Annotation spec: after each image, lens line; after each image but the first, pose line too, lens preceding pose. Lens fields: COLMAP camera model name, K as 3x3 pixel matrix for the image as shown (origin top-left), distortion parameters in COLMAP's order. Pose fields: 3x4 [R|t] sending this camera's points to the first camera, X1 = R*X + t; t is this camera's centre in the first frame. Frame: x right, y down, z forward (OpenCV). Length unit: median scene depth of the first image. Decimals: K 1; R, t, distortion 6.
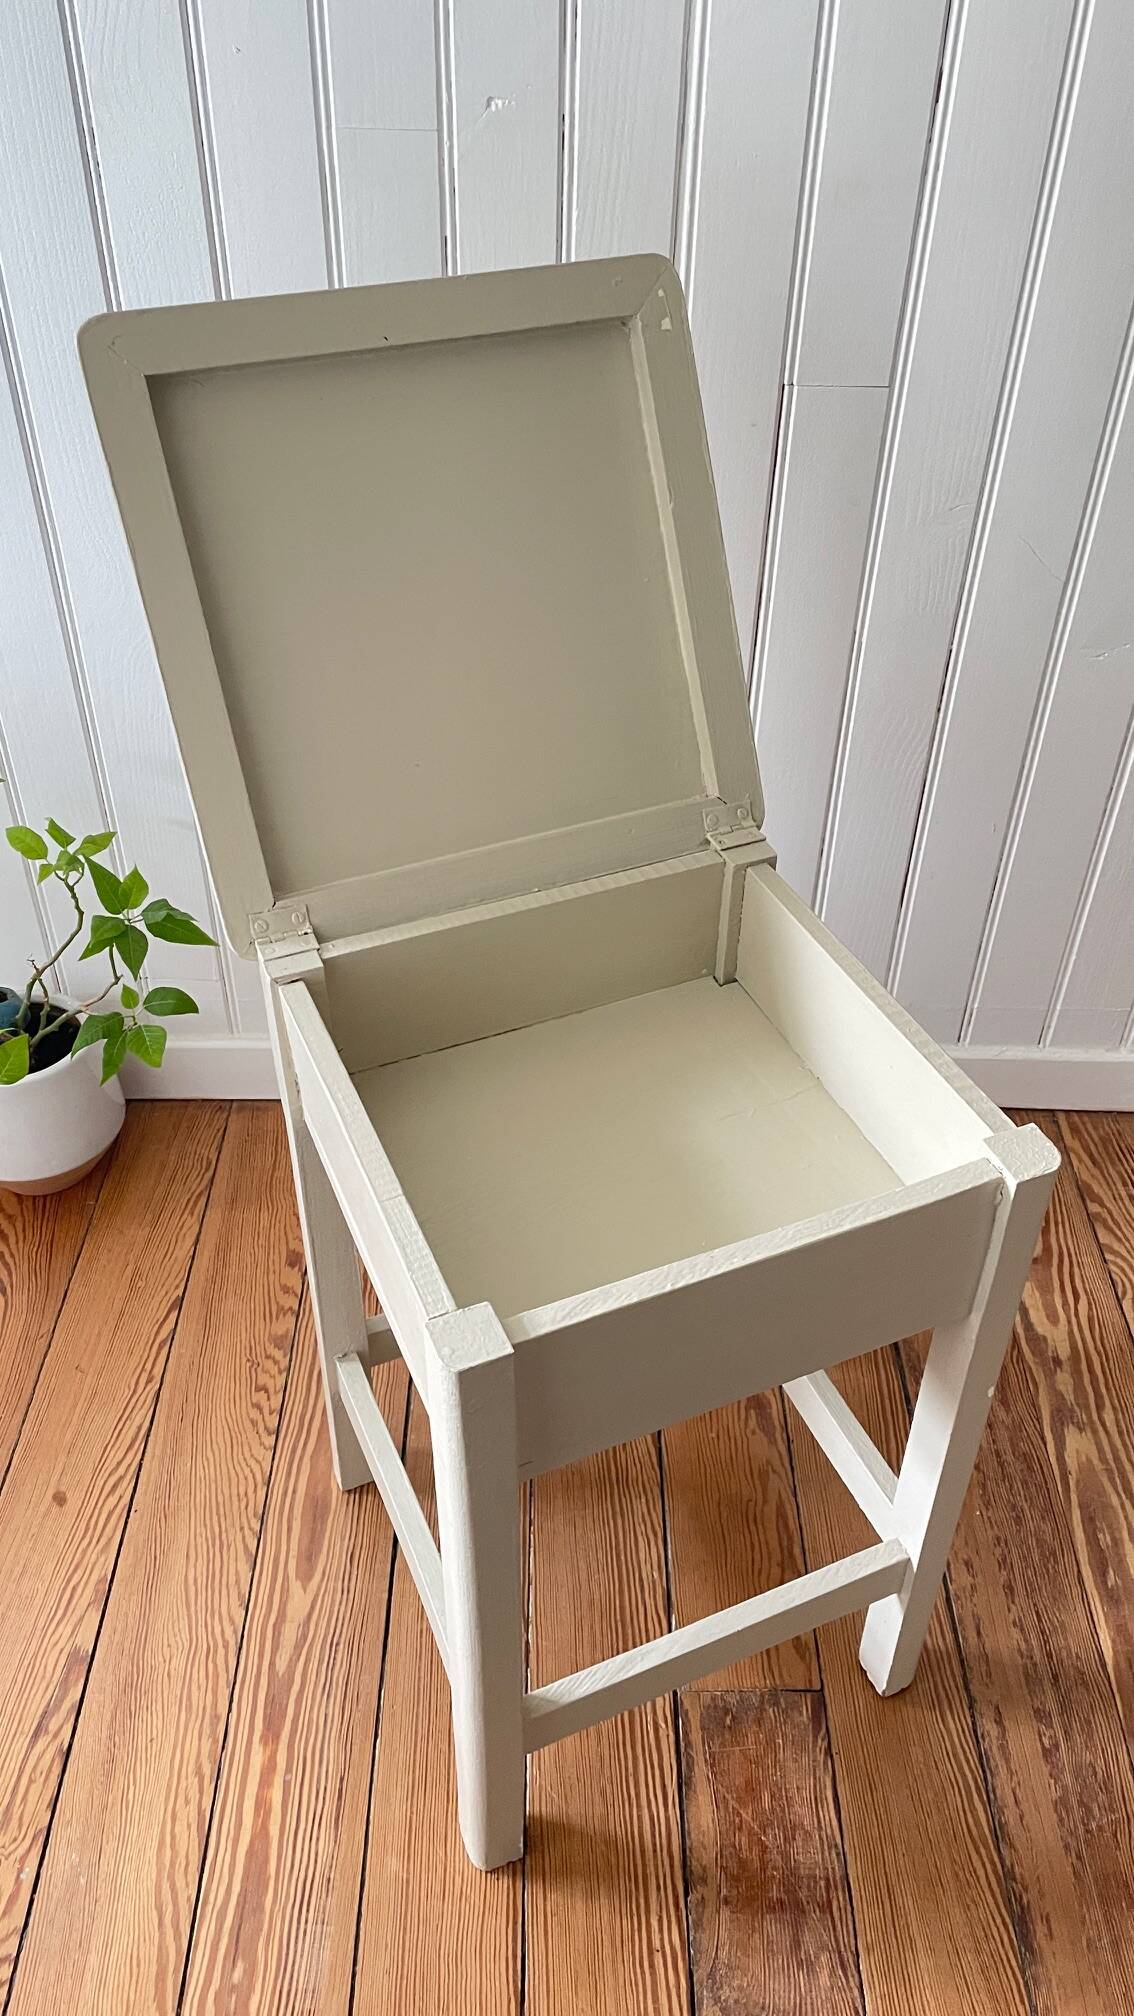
lens RADIAL K [[1517.4, 0, 570.8], [0, 1517.4, 1012.4], [0, 0, 1]] dist [0.075054, -0.105951]
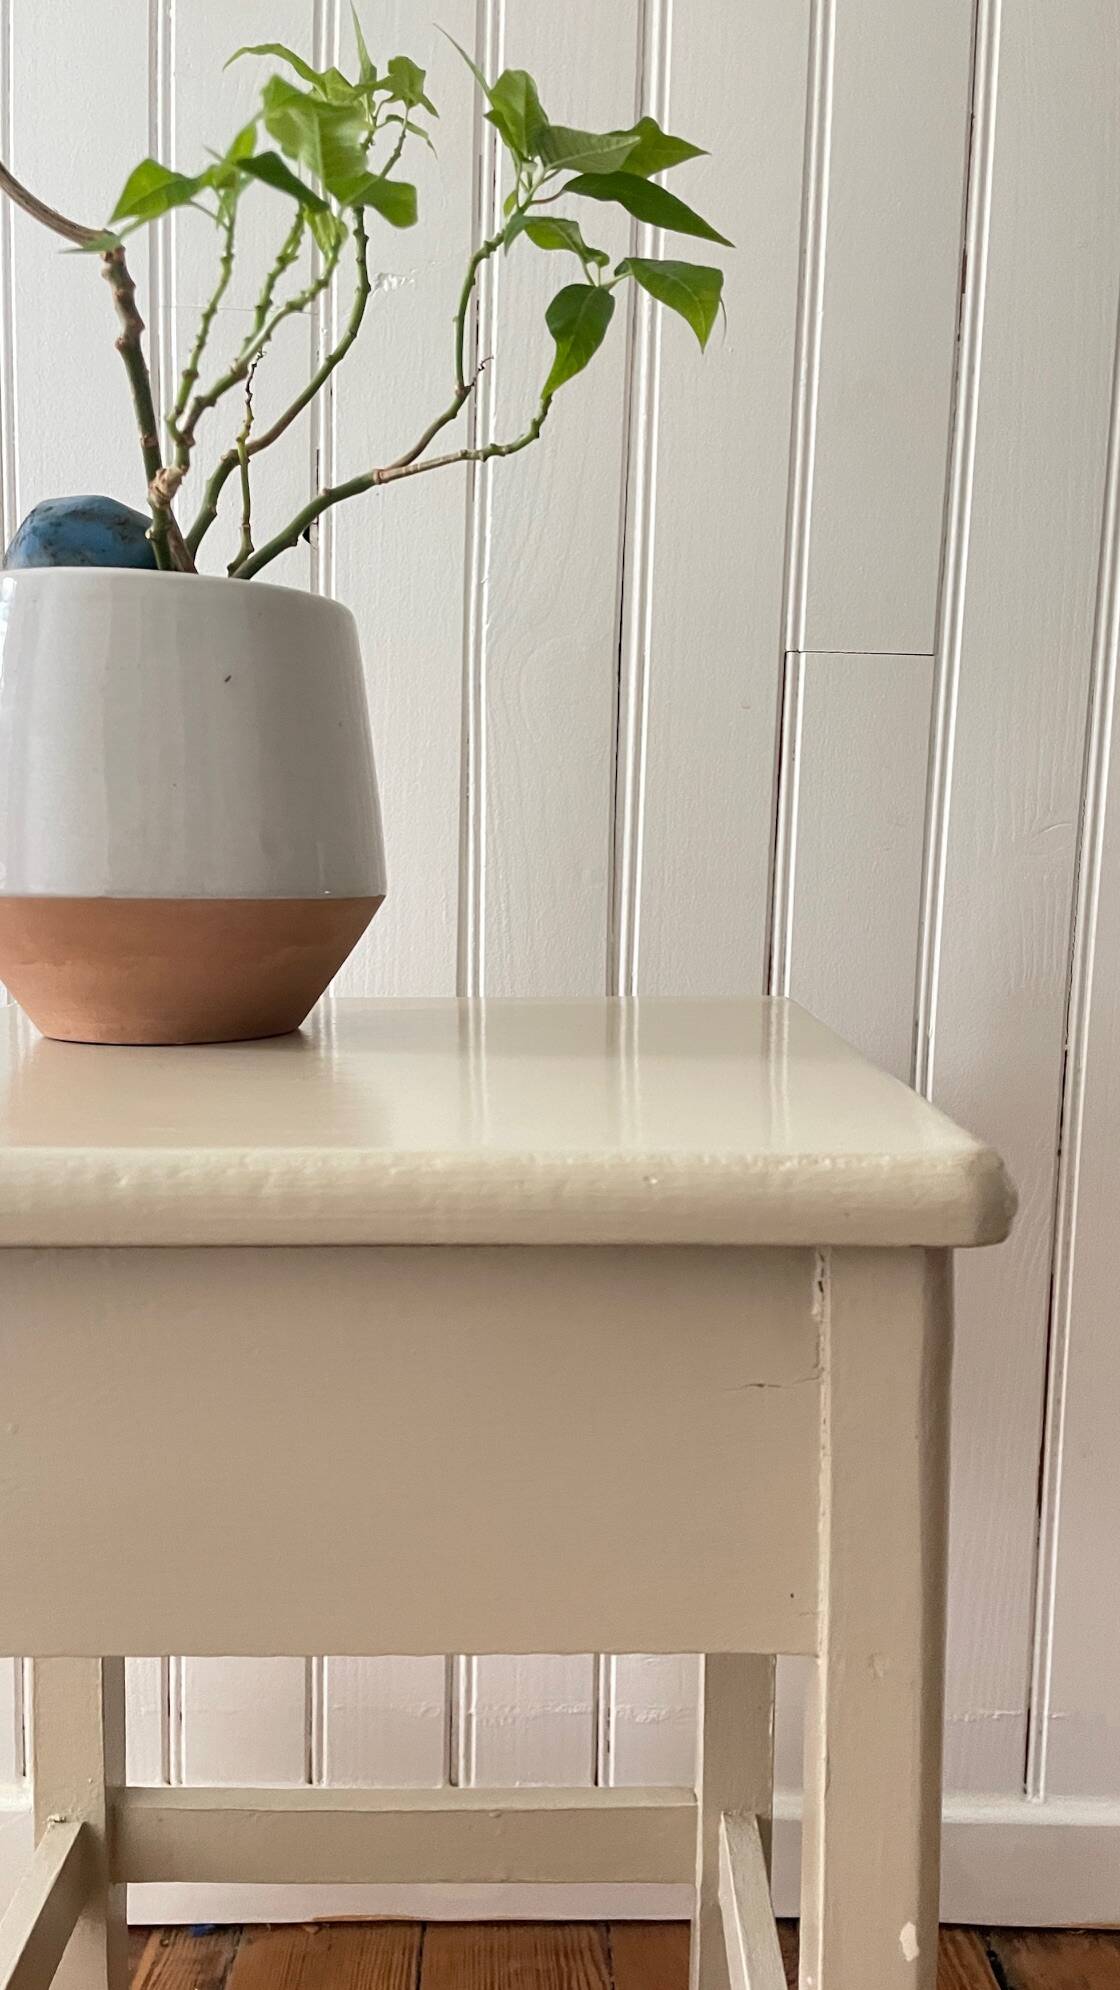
lens RADIAL K [[1491.2, 0, 562.3], [0, 1491.2, 990.2], [0, 0, 1]] dist [0.079338, -0.110664]
pose [[0.999822, 0.006381, 0.017742, 0.023000], [0.004364, 0.837119, -0.547003, 0.100821], [-0.018343, 0.546983, 0.836942, 0.493781]]
